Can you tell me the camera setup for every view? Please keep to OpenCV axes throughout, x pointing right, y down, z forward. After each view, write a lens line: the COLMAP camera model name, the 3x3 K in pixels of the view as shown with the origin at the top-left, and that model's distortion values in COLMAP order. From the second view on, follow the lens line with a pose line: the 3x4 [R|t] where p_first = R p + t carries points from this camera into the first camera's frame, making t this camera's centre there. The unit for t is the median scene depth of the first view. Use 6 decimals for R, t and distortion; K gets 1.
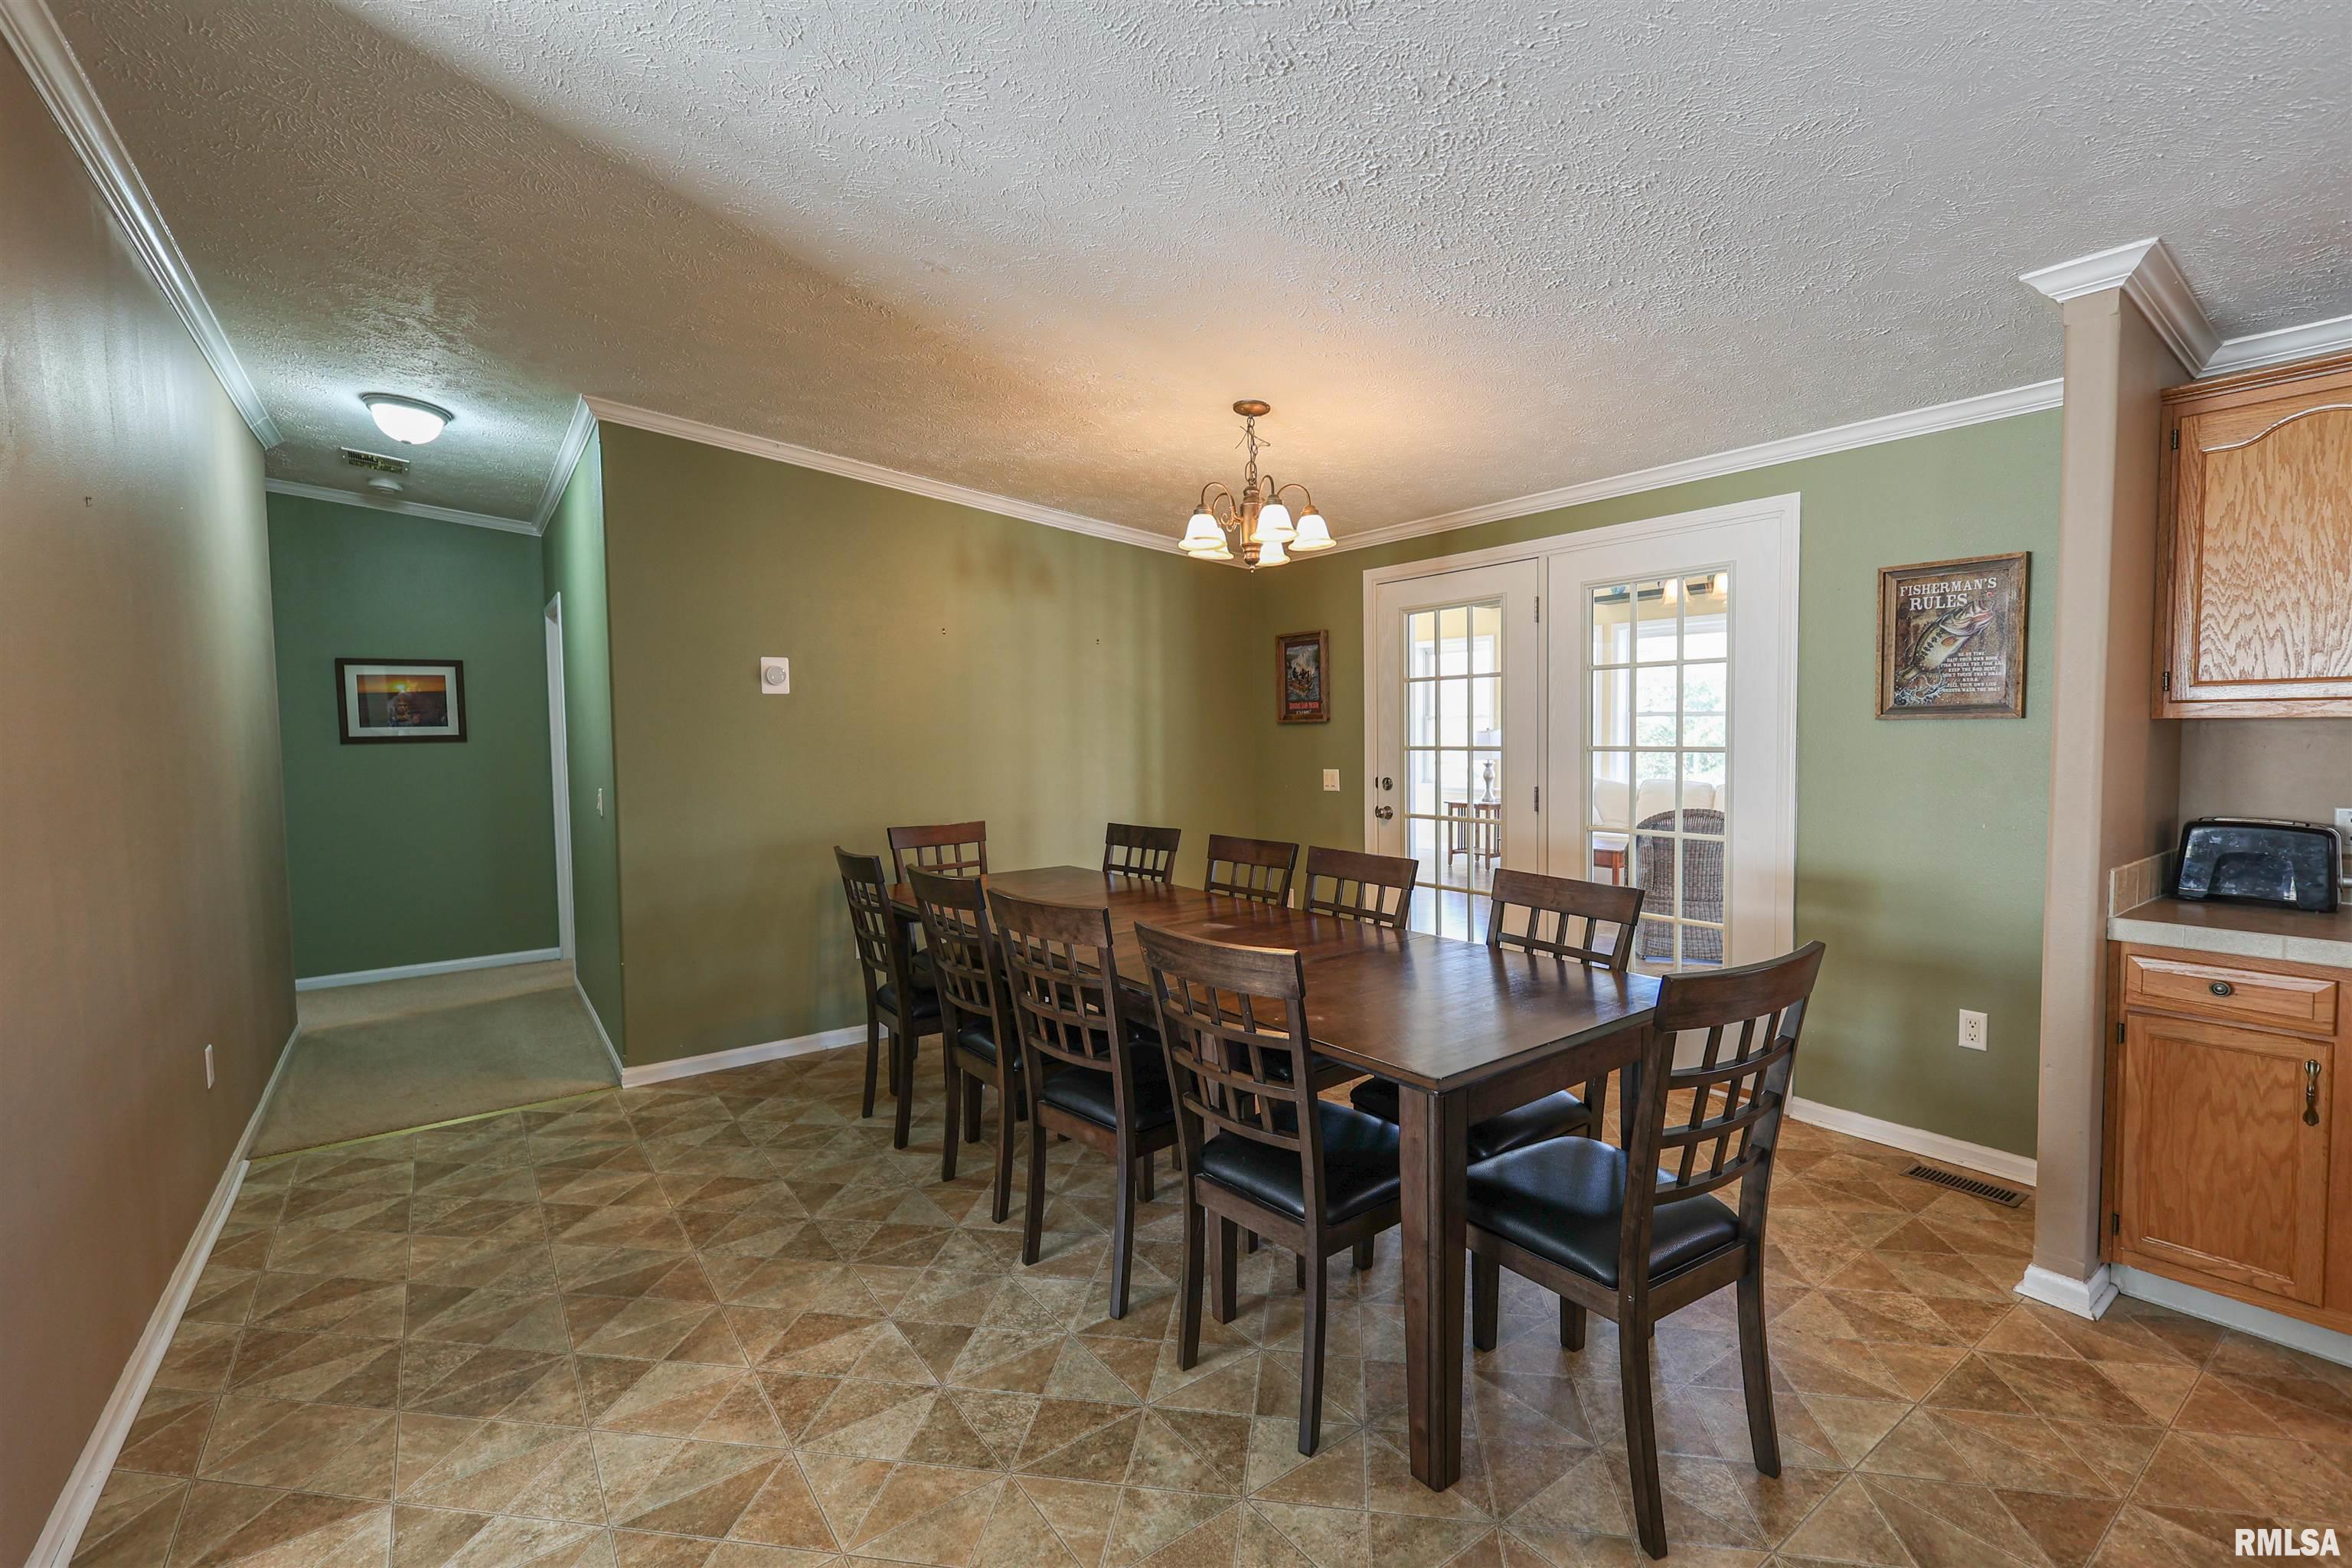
lens RADIAL K [[1013.3, 0, 1175.0], [0, 1013.3, 777.0], [0, 0, 1]] dist [0.000028, 0.000064]
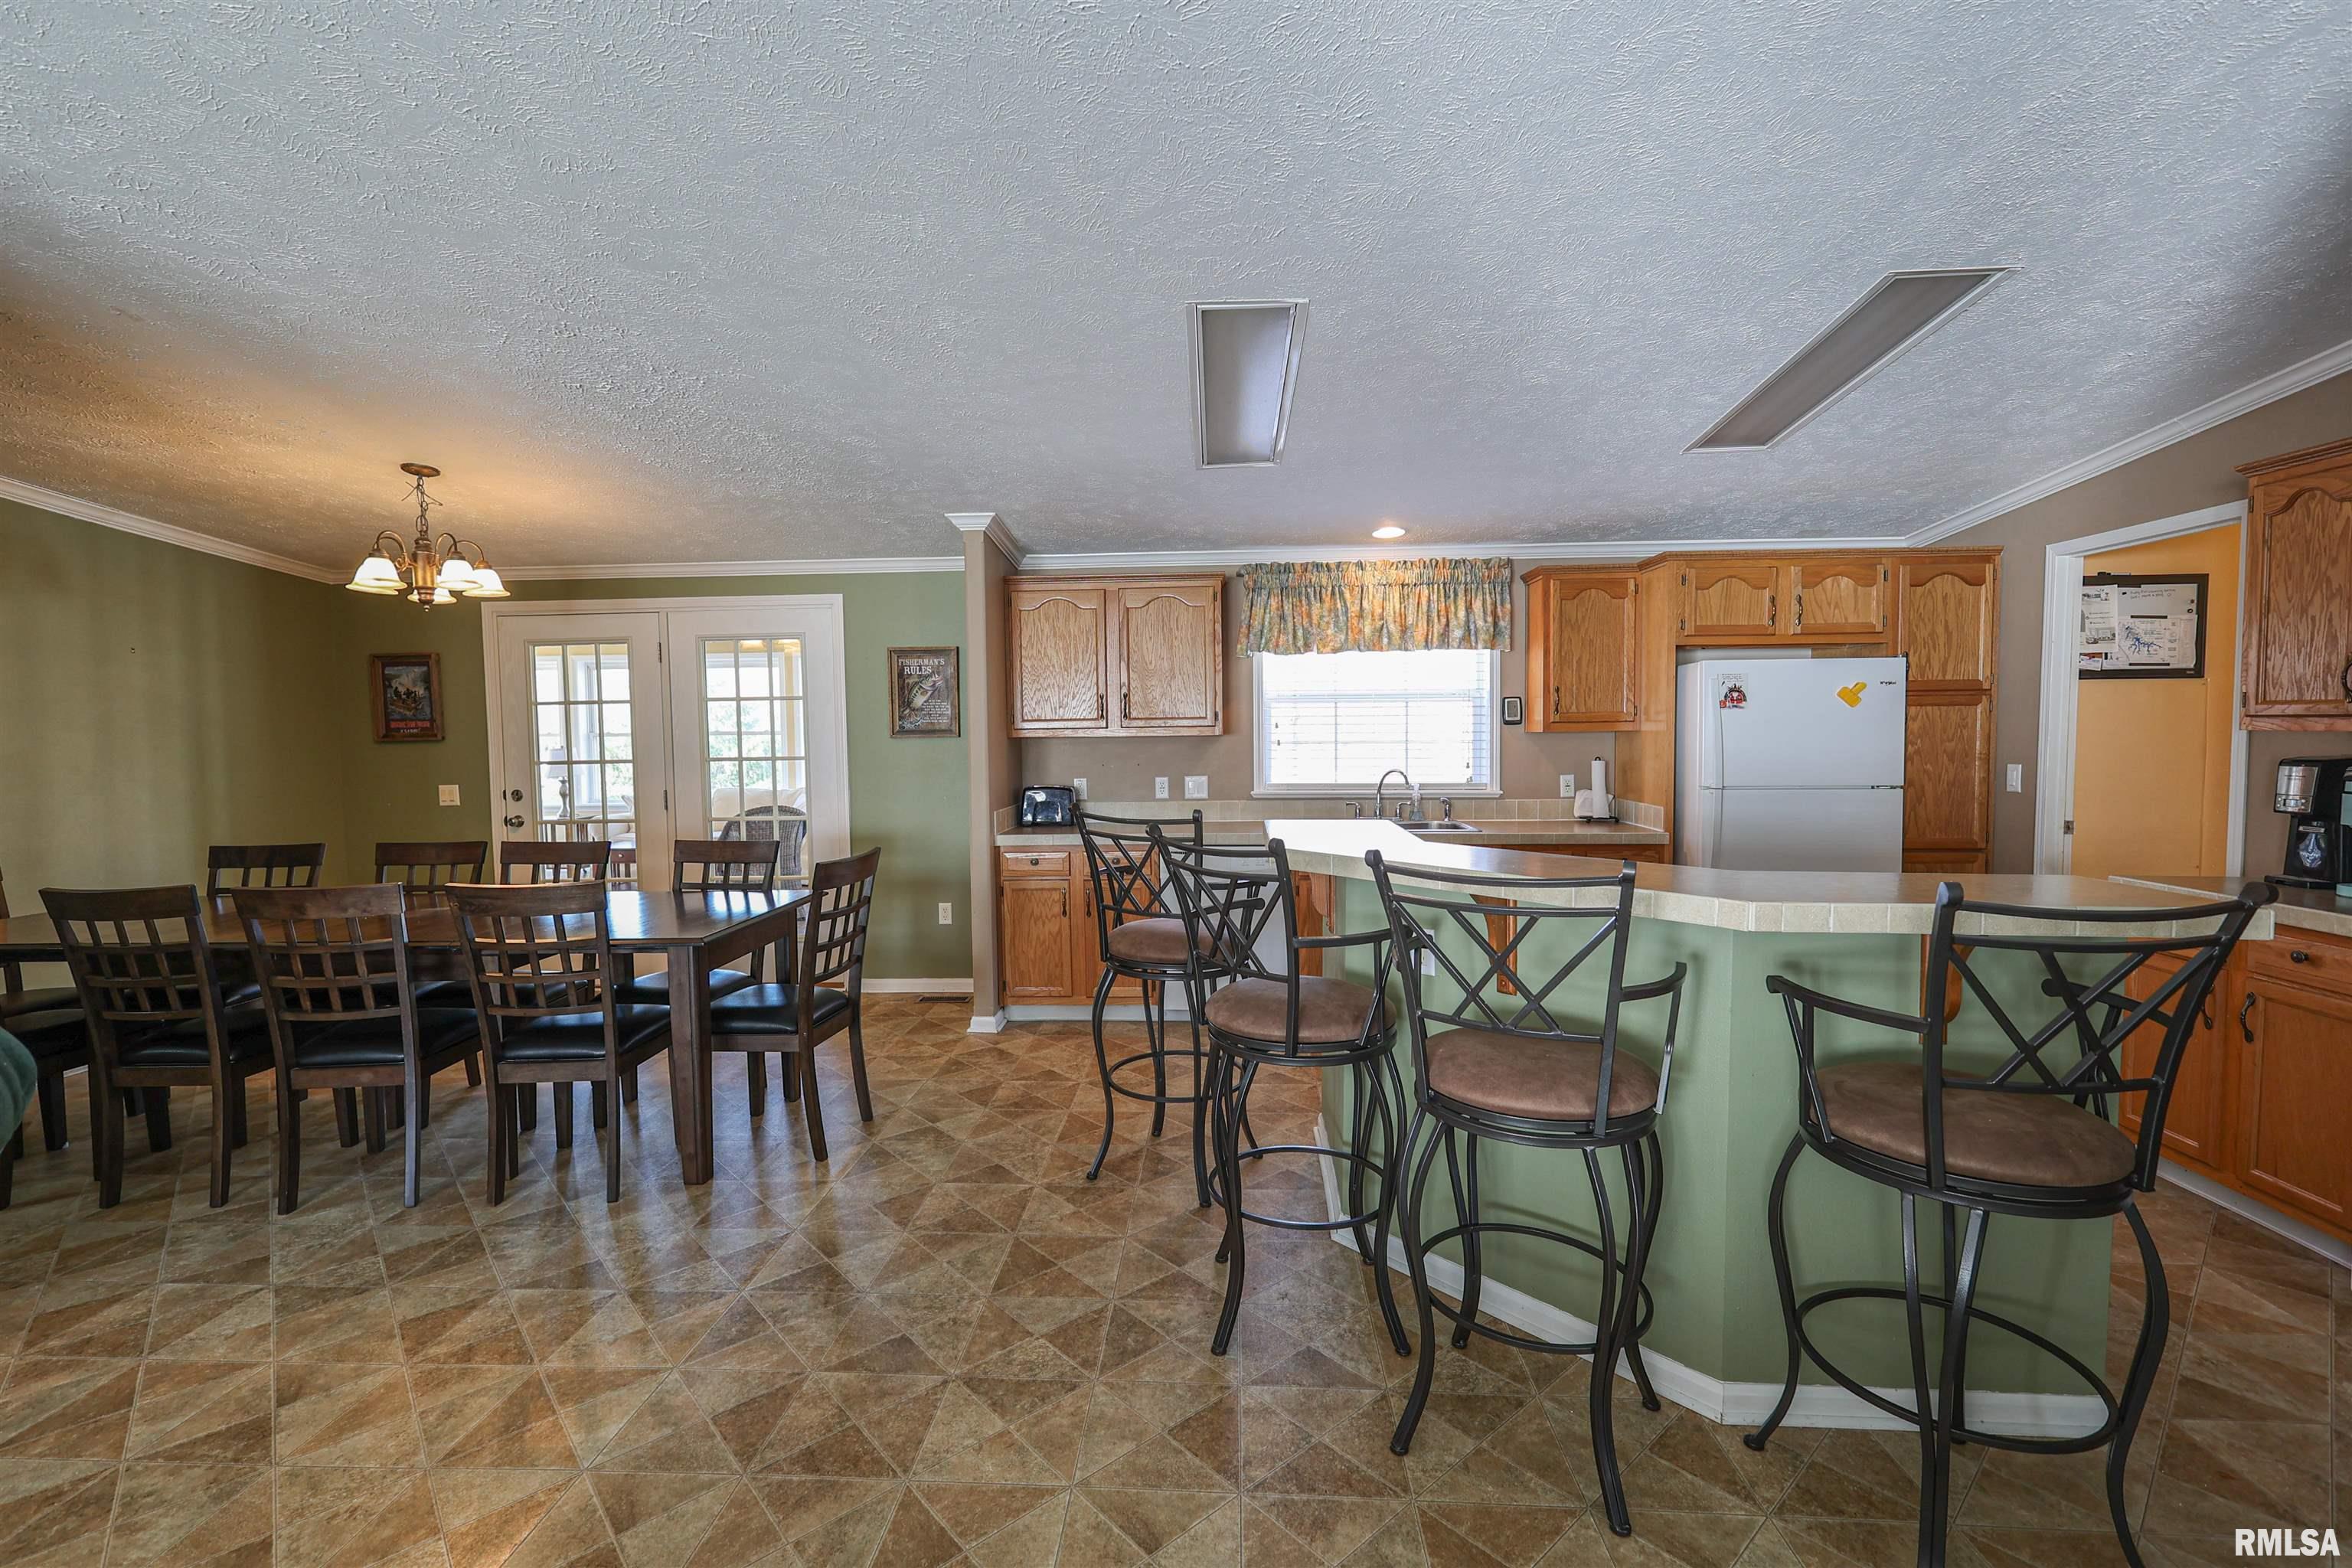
lens RADIAL K [[1014.8, 0, 1177.6], [0, 1014.8, 780.1], [0, 0, 1]] dist [0.002206, -0.000196]
pose [[0.626754, -0.032338, 0.778546, -0.340520], [0.044352, 0.998999, 0.005790, 0.026022], [-0.777954, 0.030901, 0.627561, -0.448384]]
